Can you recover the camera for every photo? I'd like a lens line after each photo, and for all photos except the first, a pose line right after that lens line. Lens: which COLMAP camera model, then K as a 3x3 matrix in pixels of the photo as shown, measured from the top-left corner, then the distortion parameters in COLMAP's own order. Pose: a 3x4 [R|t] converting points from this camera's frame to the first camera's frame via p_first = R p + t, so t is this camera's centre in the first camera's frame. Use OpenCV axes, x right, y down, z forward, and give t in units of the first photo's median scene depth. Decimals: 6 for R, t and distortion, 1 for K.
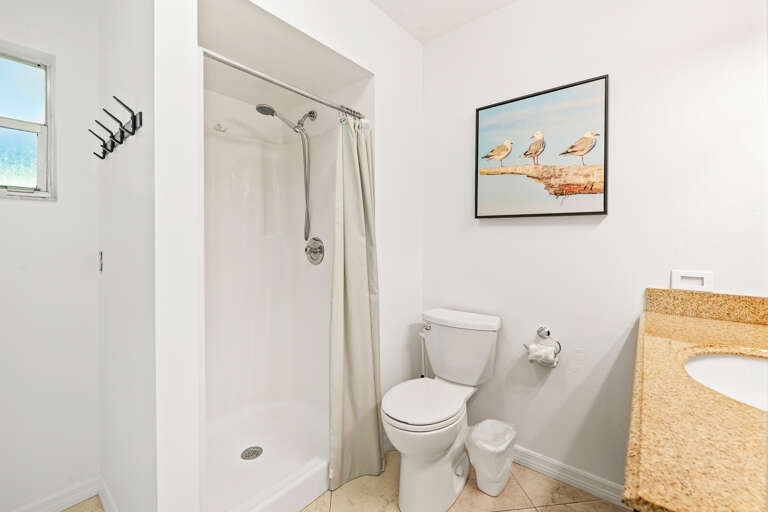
lens RADIAL K [[312.9, 0, 385.1], [0, 312.9, 241.8], [0, 0, 1]] dist [-0.003053, -0.000264]
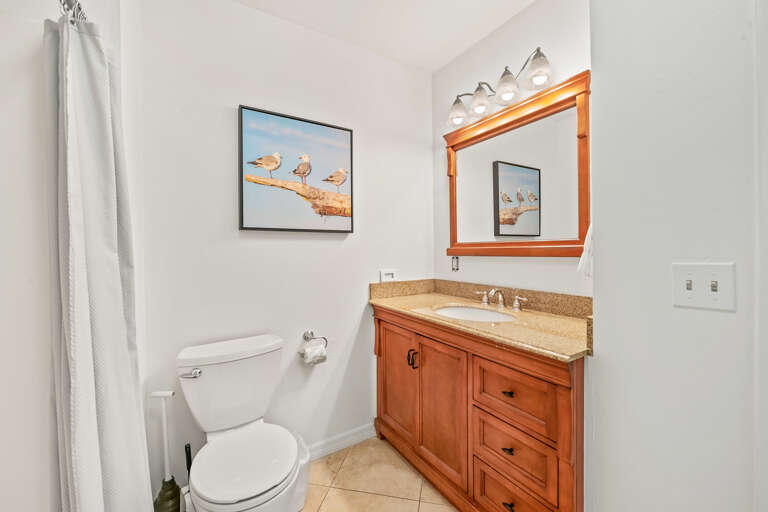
lens RADIAL K [[312.9, 0, 383.6], [0, 312.9, 253.7], [0, 0, 1]] dist [-0.003053, -0.000264]
pose [[0.320623, -0.018430, 0.947028, -0.486288], [0.024158, 0.999645, 0.011275, -0.009524], [-0.946899, 0.019263, 0.320954, 0.401213]]
